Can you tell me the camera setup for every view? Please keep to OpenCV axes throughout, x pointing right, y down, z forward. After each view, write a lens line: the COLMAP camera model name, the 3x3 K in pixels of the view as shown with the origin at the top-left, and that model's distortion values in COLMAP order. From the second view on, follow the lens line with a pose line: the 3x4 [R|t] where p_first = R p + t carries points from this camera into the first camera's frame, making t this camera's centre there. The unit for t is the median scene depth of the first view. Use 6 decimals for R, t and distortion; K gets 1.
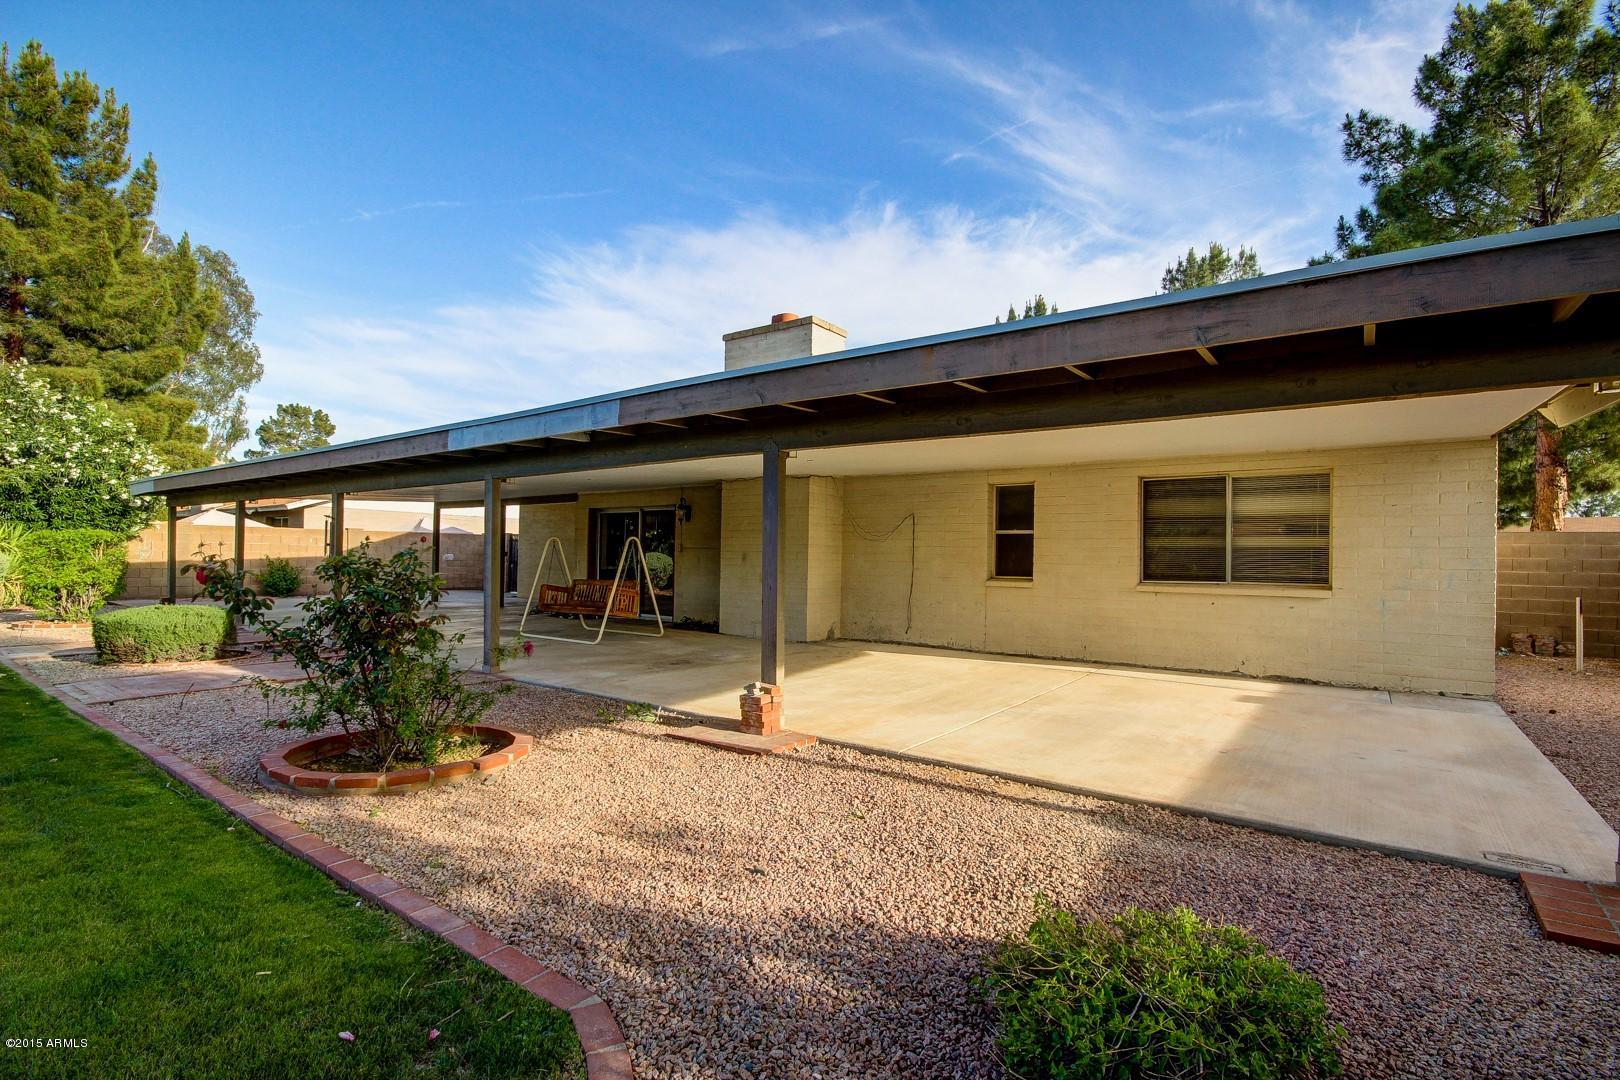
lens RADIAL K [[753.0, 0, 810.0], [0, 753.0, 540.0], [0, 0, 1]] dist [0.001730, 0.000245]
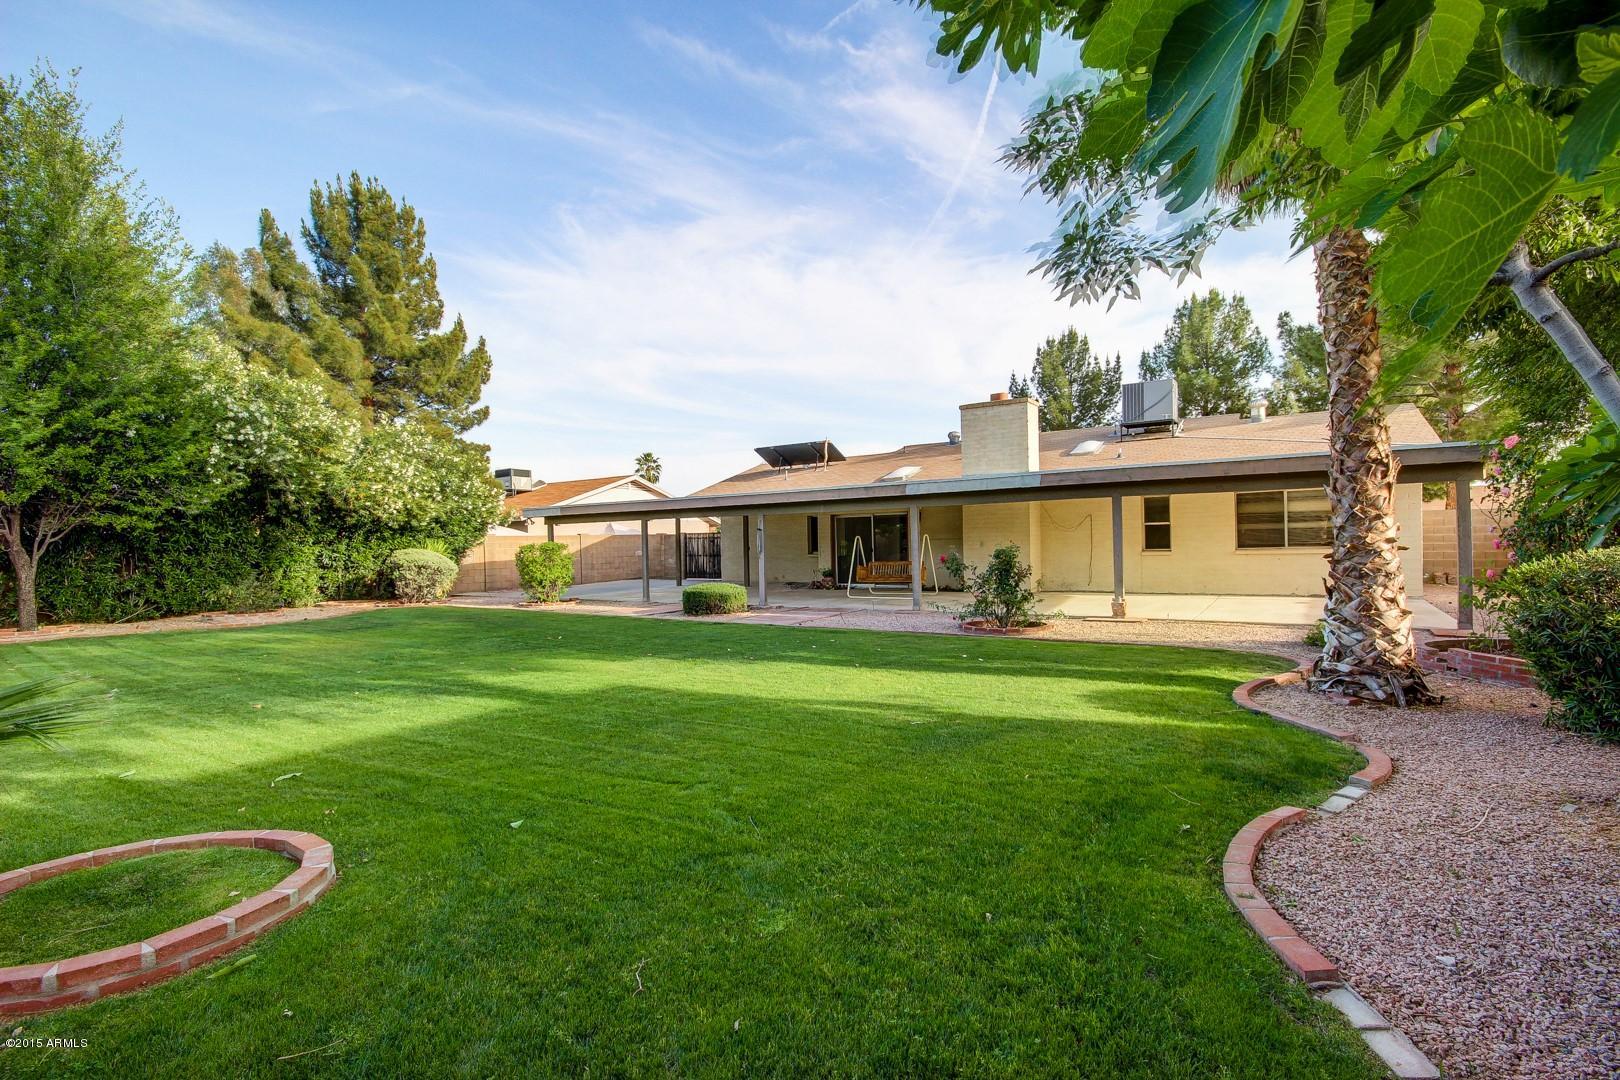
lens RADIAL K [[753.3, 0, 814.4], [0, 753.3, 551.6], [0, 0, 1]] dist [-0.002596, -0.000171]
pose [[0.997729, -0.038809, 0.055055, -0.390793], [0.036847, 0.998665, 0.036209, -0.023805], [-0.056387, -0.034098, 0.997827, -0.442593]]
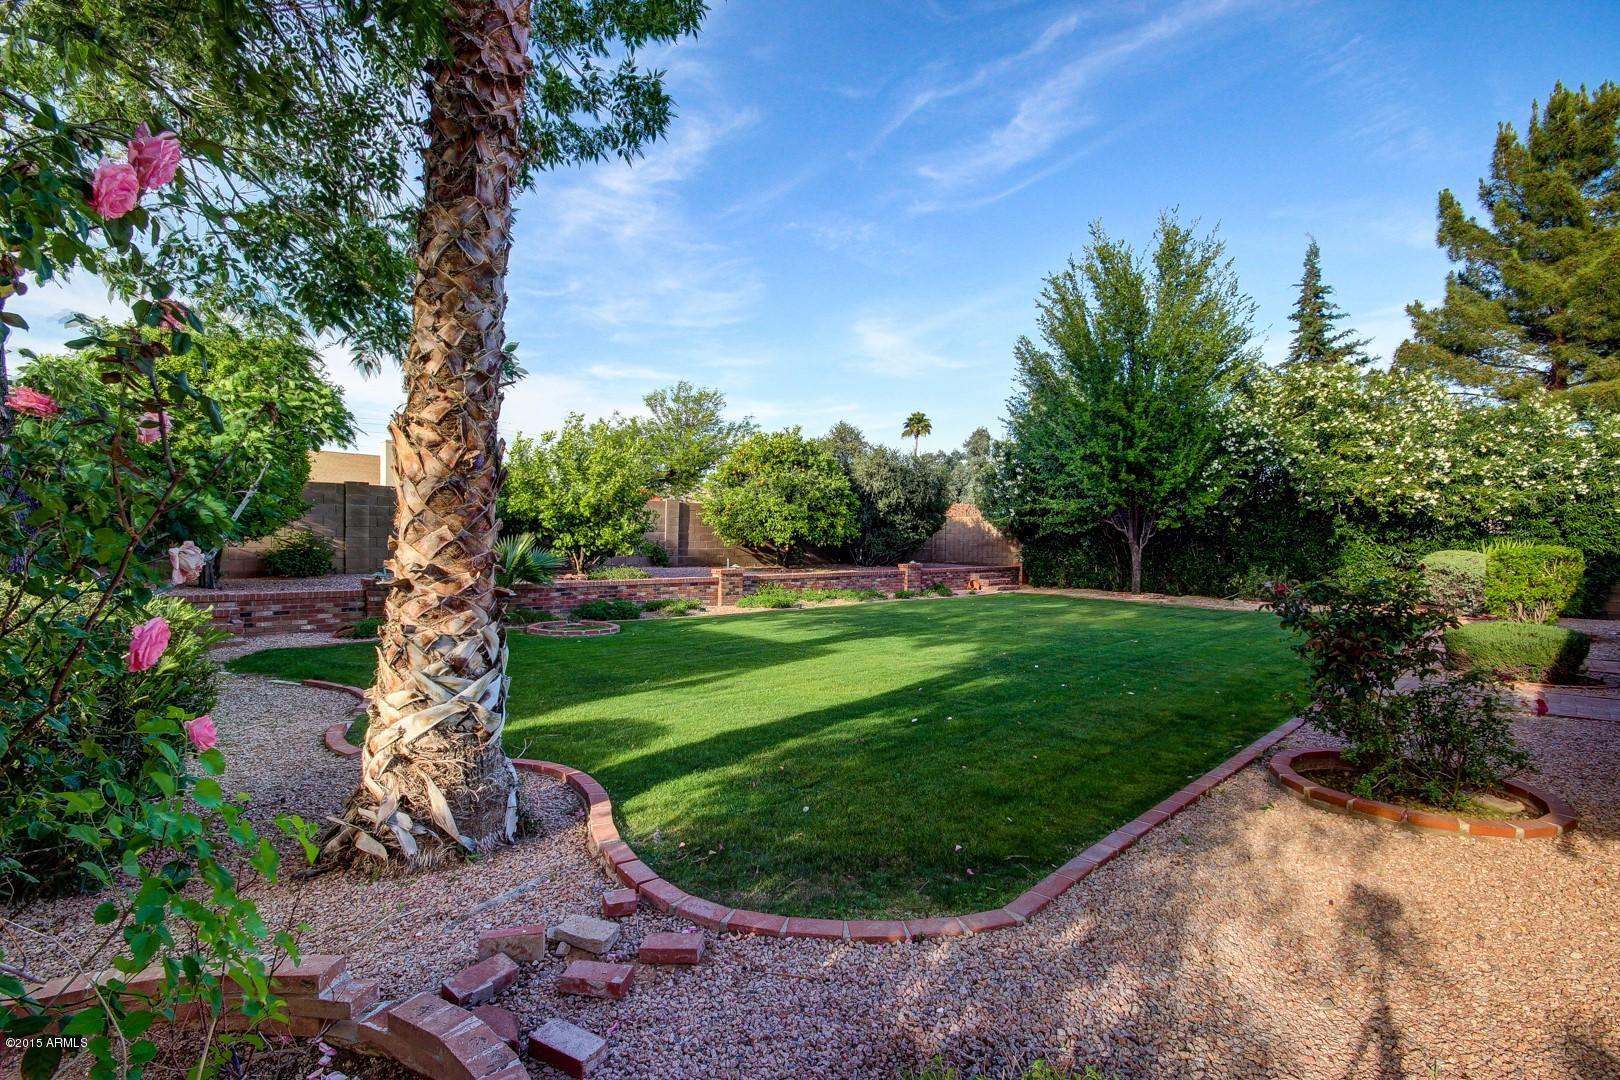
lens RADIAL K [[748.3, 0, 818.7], [0, 748.3, 548.7], [0, 0, 1]] dist [-0.000468, 0.000024]
pose [[-0.139629, -0.009306, -0.990160, 0.158457], [0.009100, 0.999902, -0.010681, -0.006865], [0.990162, -0.010502, -0.139531, 0.117484]]
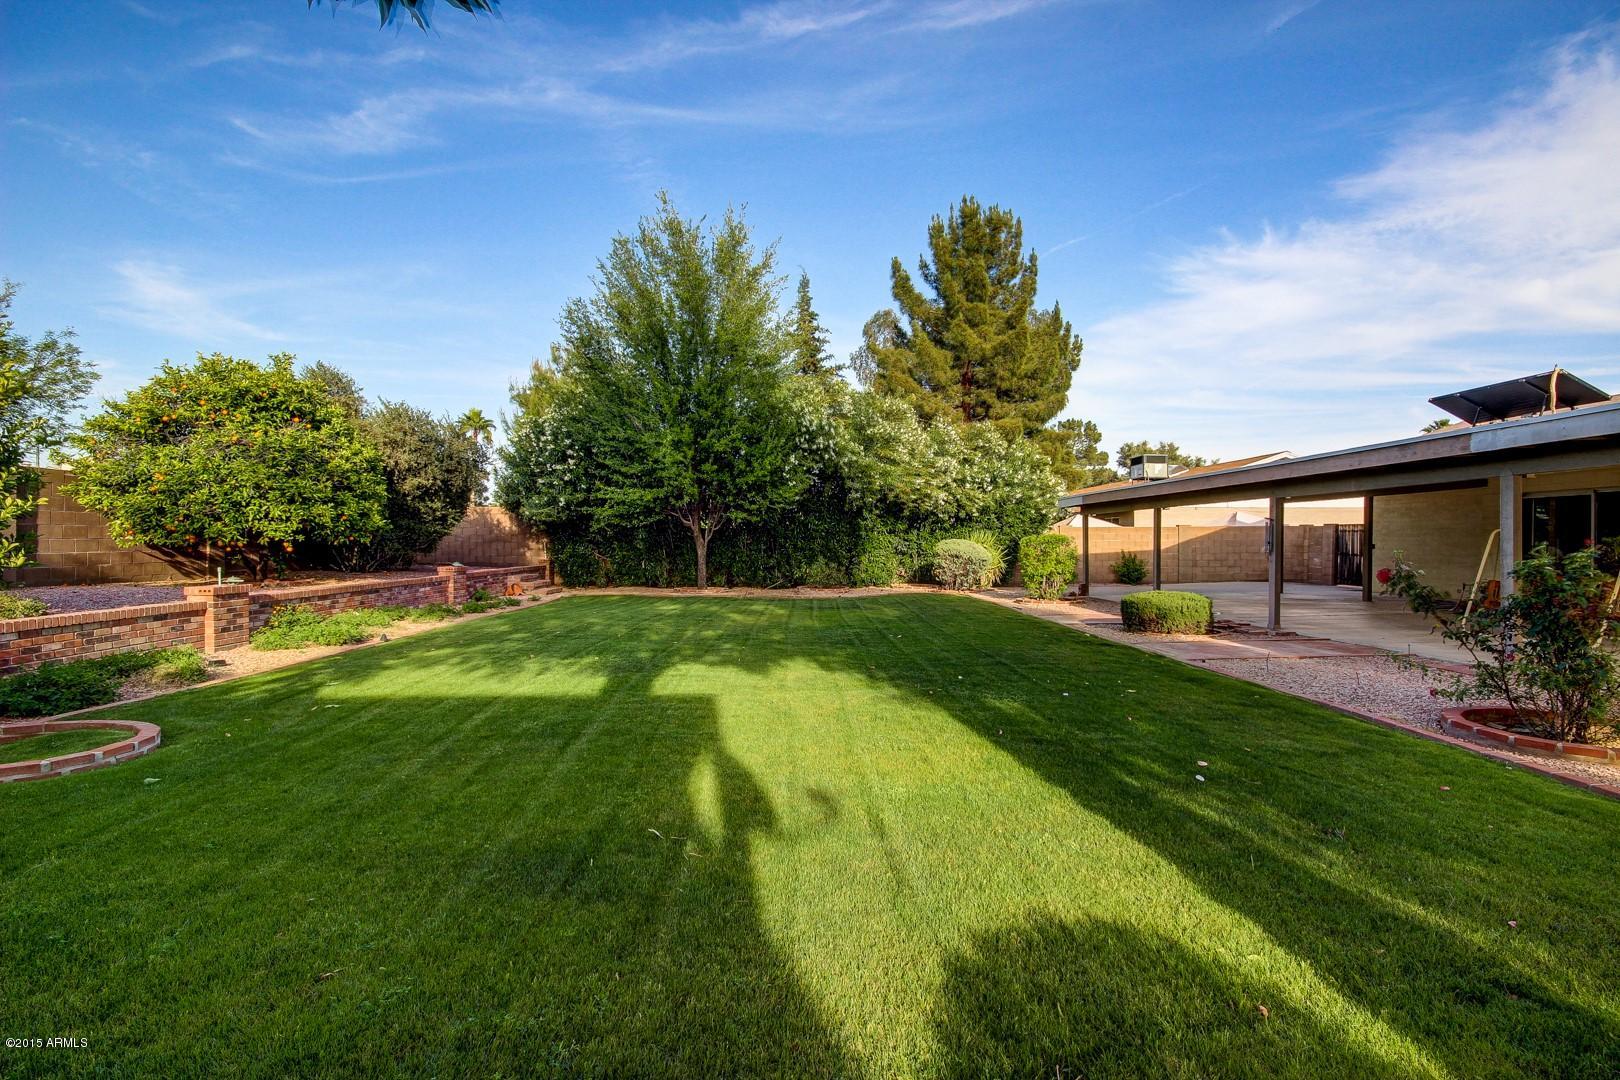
lens RADIAL K [[748.3, 0, 818.7], [0, 748.3, 548.7], [0, 0, 1]] dist [-0.000468, 0.000024]
pose [[0.630057, -0.011222, -0.776468, -0.115113], [0.030721, 0.999473, 0.010484, -0.012023], [0.775941, -0.030460, 0.630069, -0.174025]]
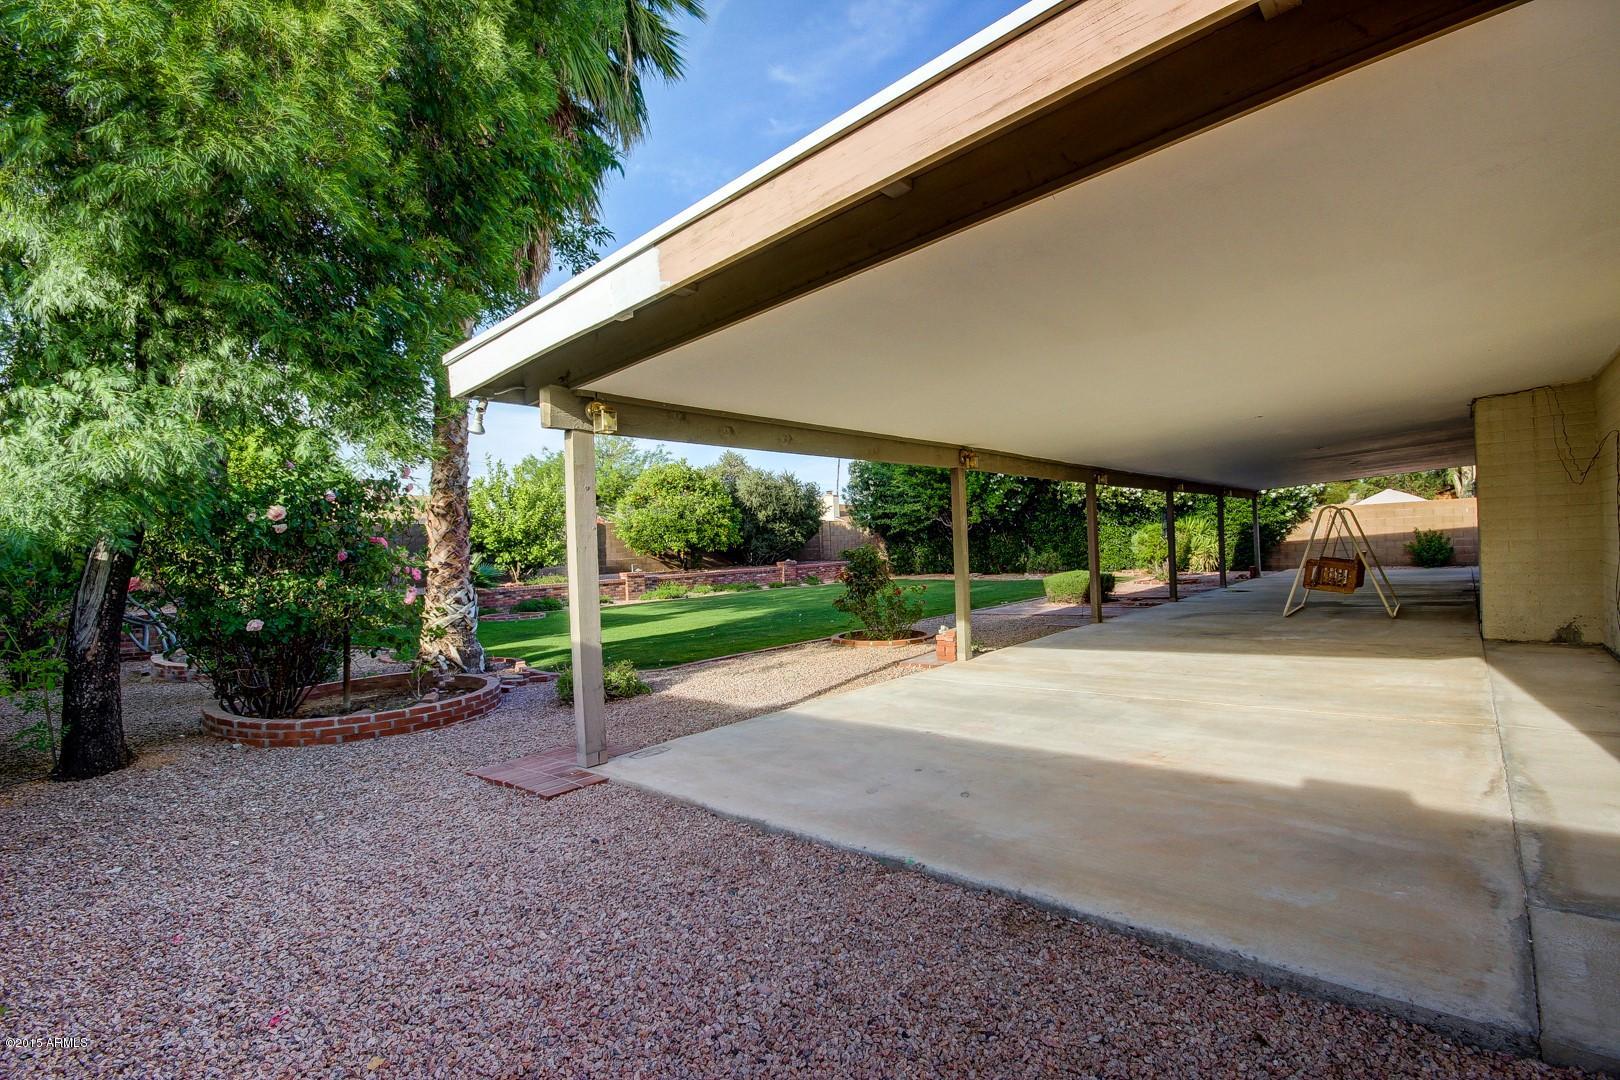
lens RADIAL K [[753.3, 0, 814.4], [0, 753.3, 551.6], [0, 0, 1]] dist [-0.002596, -0.000171]
pose [[-0.082760, -0.008686, -0.996532, 0.515380], [0.067643, 0.997607, -0.014313, 0.014796], [0.994271, -0.068593, -0.081975, 0.306261]]
